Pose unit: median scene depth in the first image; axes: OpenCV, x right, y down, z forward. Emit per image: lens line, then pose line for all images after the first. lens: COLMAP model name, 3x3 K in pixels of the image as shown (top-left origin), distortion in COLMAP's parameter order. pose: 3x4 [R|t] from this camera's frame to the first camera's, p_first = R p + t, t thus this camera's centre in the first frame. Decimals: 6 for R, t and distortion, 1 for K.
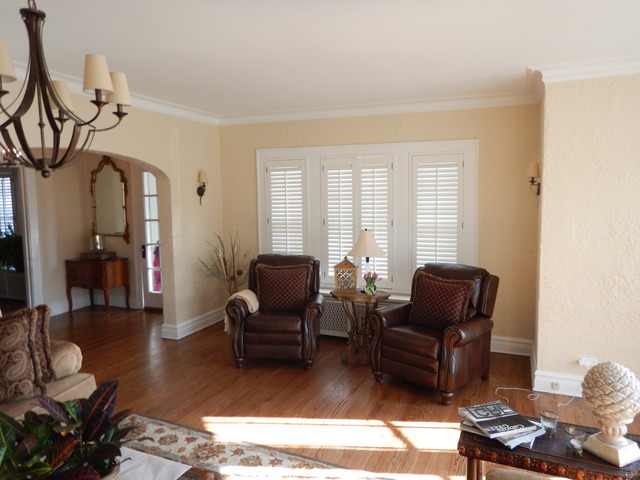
lens RADIAL K [[455.9, 0, 319.5], [0, 455.9, 236.5], [0, 0, 1]] dist [0.004595, -0.000475]
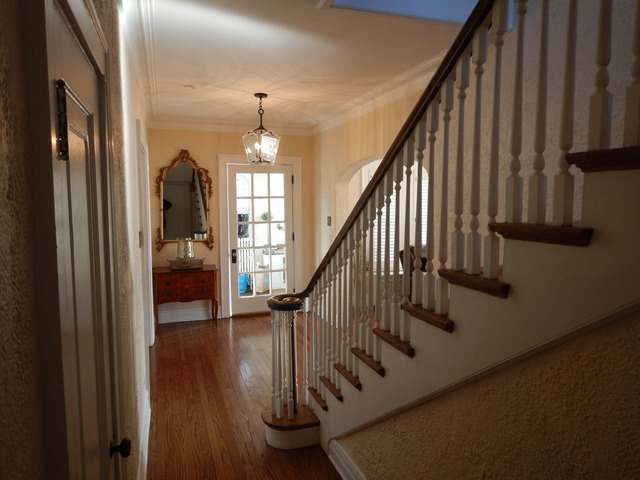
lens RADIAL K [[455.9, 0, 319.5], [0, 455.9, 236.5], [0, 0, 1]] dist [0.004595, -0.000475]
pose [[0.744376, -0.039636, 0.666583, -0.874840], [0.055766, 0.998440, -0.002905, 0.004419], [-0.665428, 0.039335, 0.745425, 0.166330]]
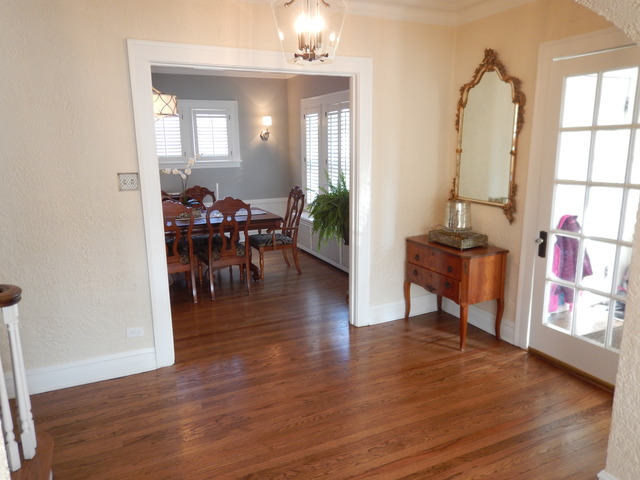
lens RADIAL K [[455.9, 0, 319.5], [0, 455.9, 236.5], [0, 0, 1]] dist [0.004595, -0.000475]
pose [[0.736562, 0.145081, -0.660627, -0.233494], [-0.056630, 0.986523, 0.153512, -0.037627], [0.673995, -0.075659, 0.734851, 0.462549]]
